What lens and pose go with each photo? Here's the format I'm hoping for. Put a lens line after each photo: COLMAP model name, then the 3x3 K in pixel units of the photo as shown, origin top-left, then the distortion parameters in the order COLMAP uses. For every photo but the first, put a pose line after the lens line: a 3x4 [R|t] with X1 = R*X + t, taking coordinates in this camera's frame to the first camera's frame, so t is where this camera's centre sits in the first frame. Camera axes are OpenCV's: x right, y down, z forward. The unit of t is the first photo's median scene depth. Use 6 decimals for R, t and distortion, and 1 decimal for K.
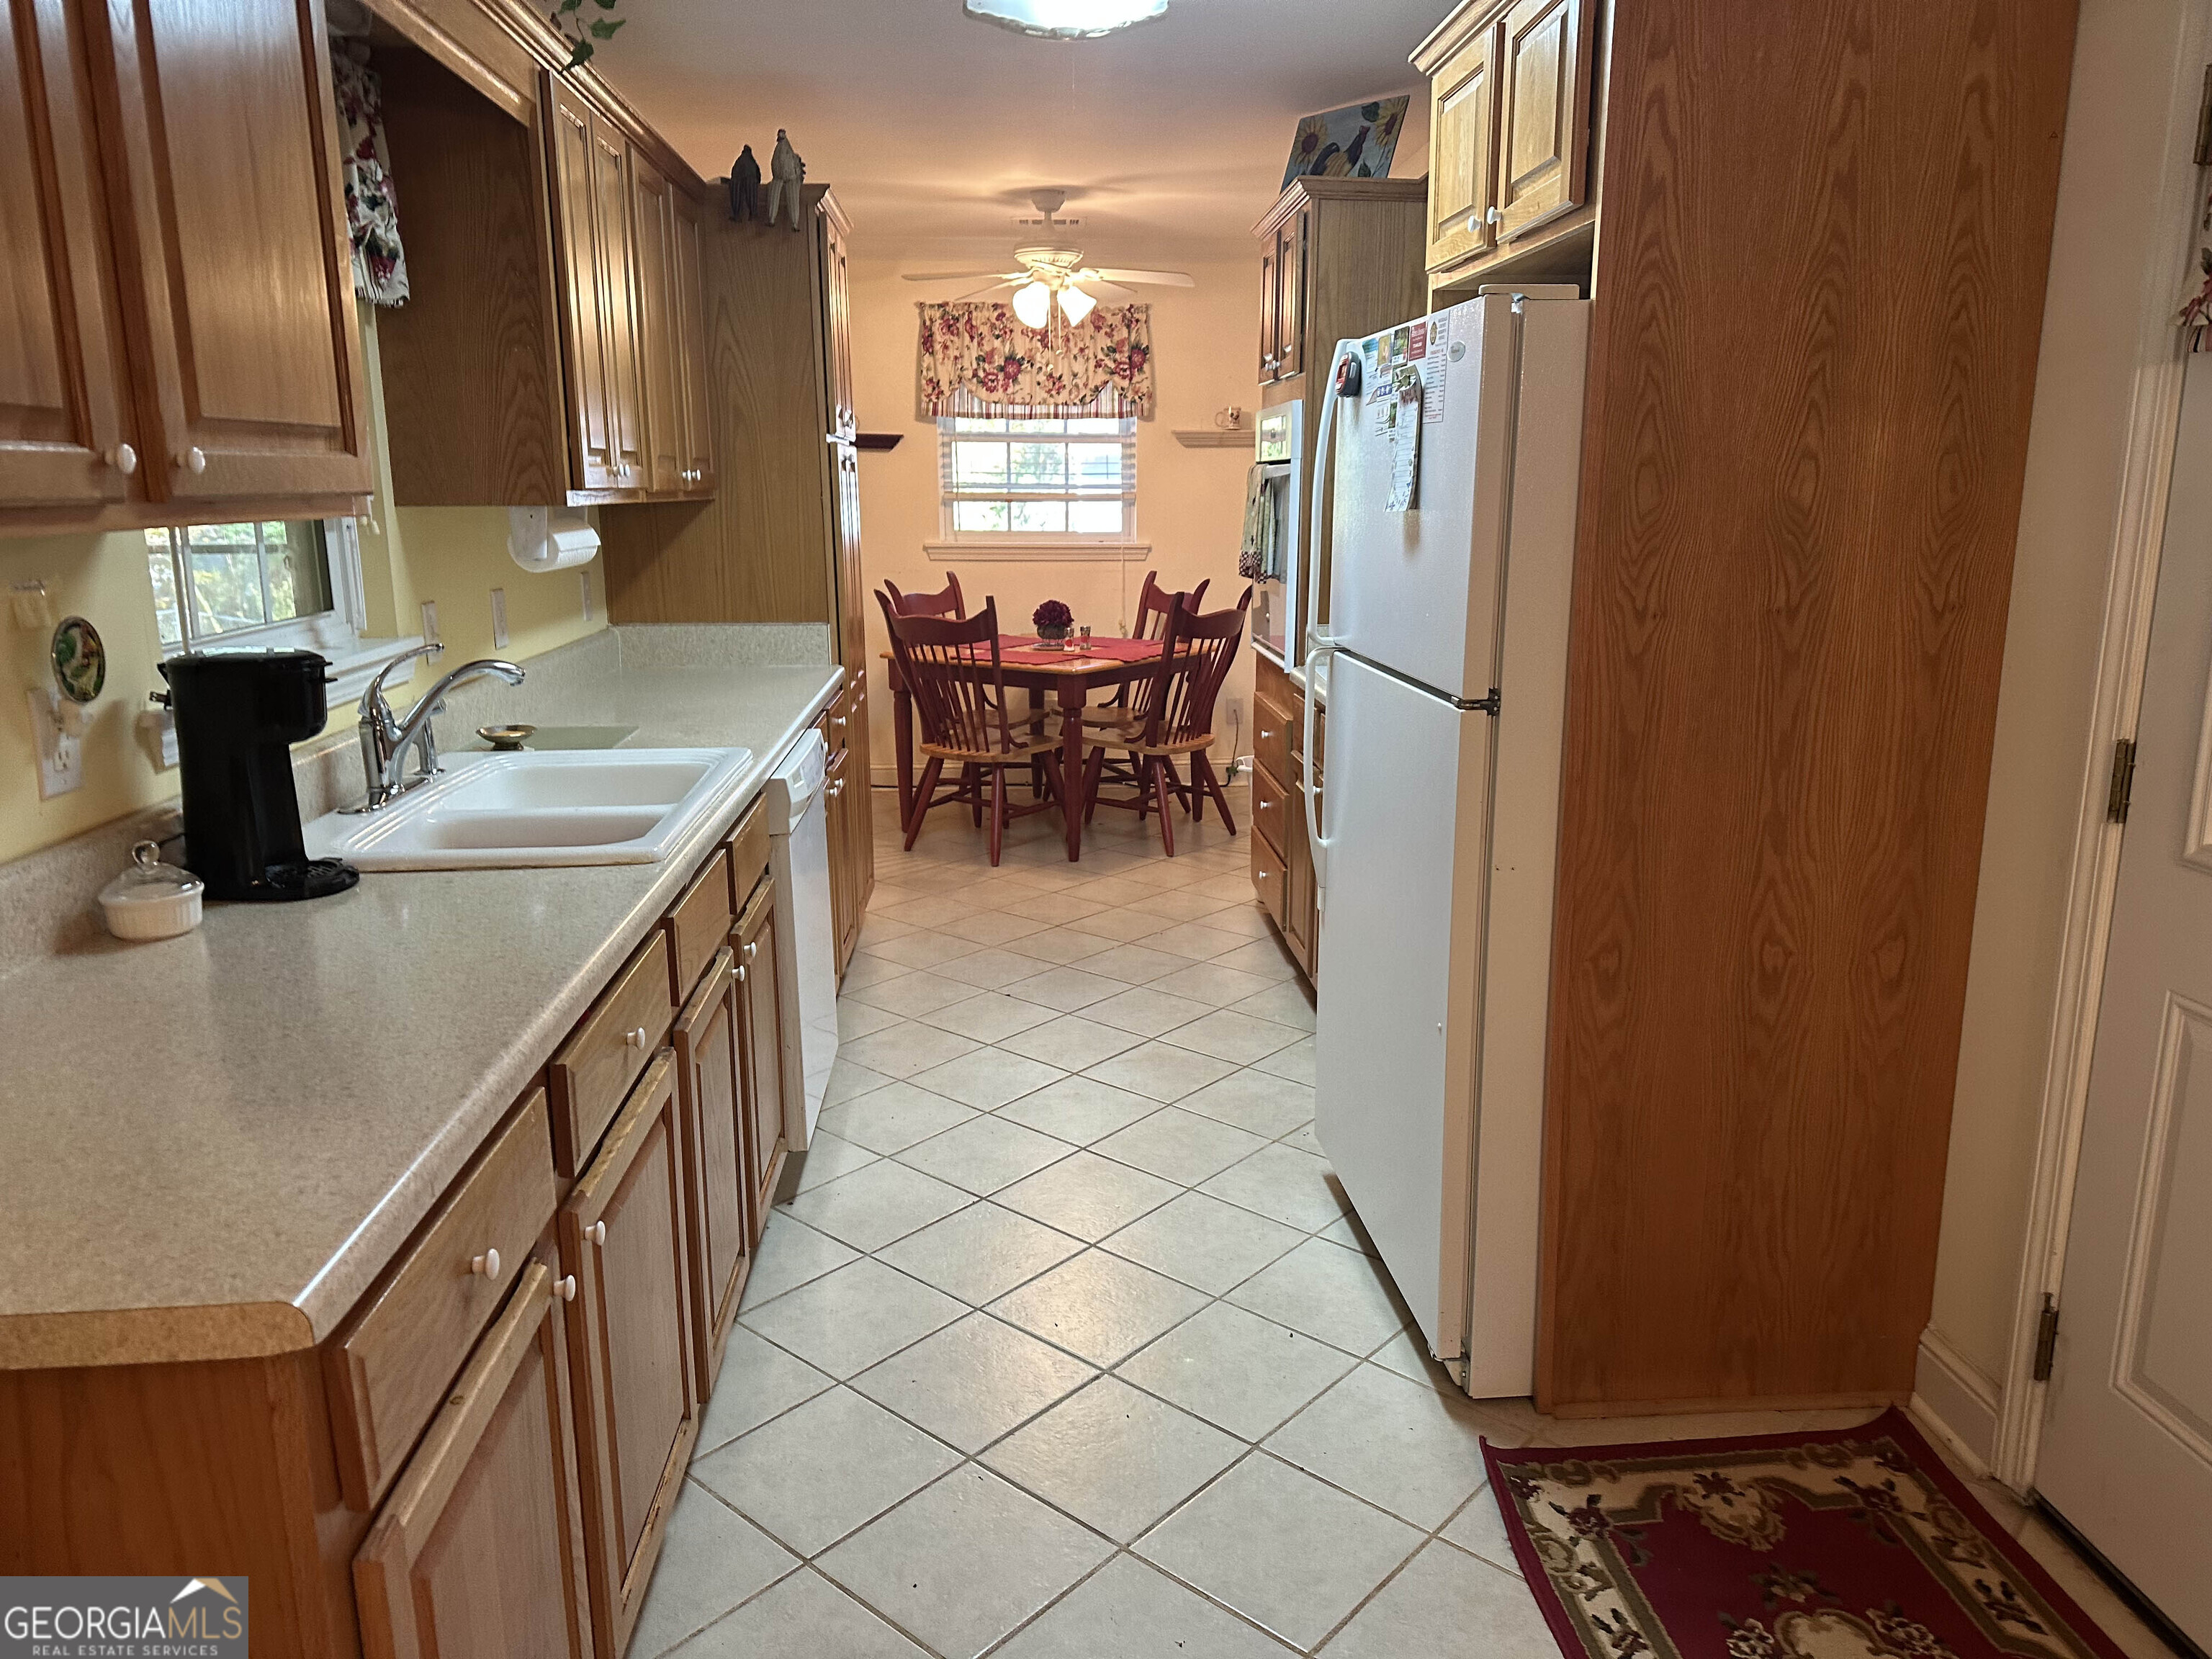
lens RADIAL K [[1563.7, 0, 1112.5], [0, 1563.7, 822.4], [0, 0, 1]] dist [0.018063, -0.004710]
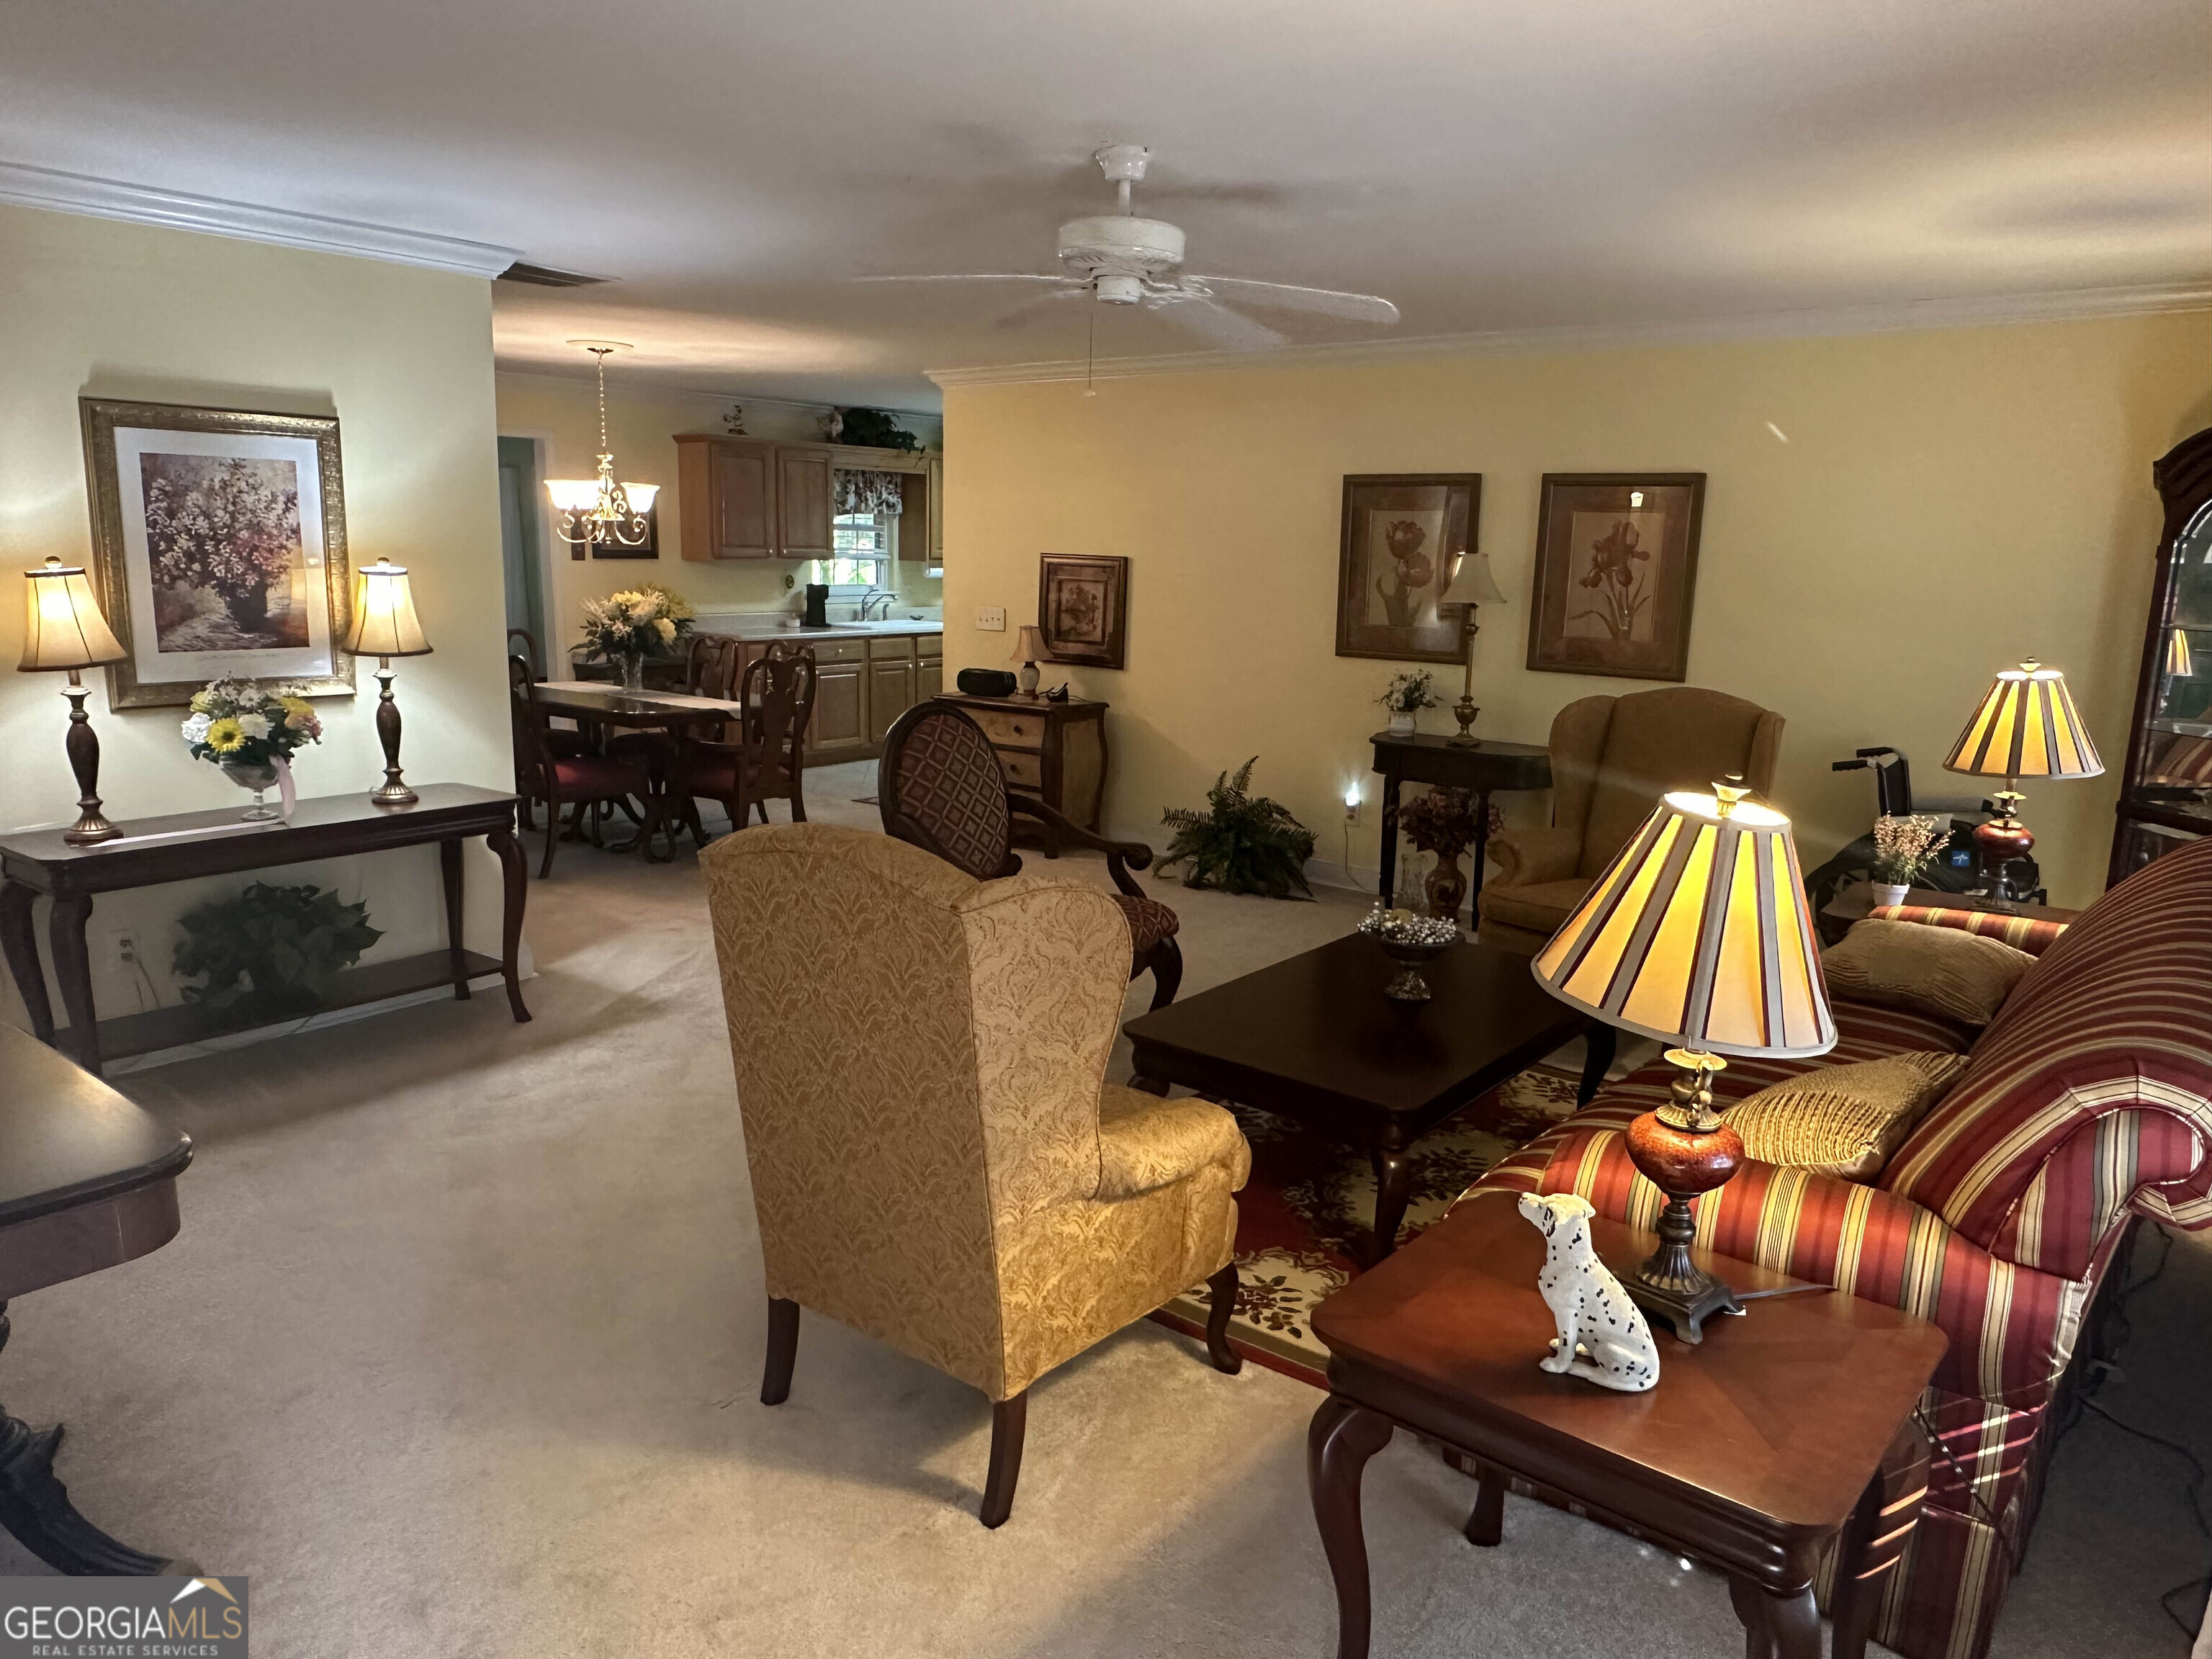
lens RADIAL K [[1421.7, 0, 1102.2], [0, 1421.7, 831.6], [0, 0, 1]] dist [0.004138, 0.000813]
pose [[0.739932, 0.156669, -0.654183, 3.300204], [-0.169571, 0.984536, 0.043987, 0.332223], [0.650958, 0.078383, 0.755056, -1.908273]]
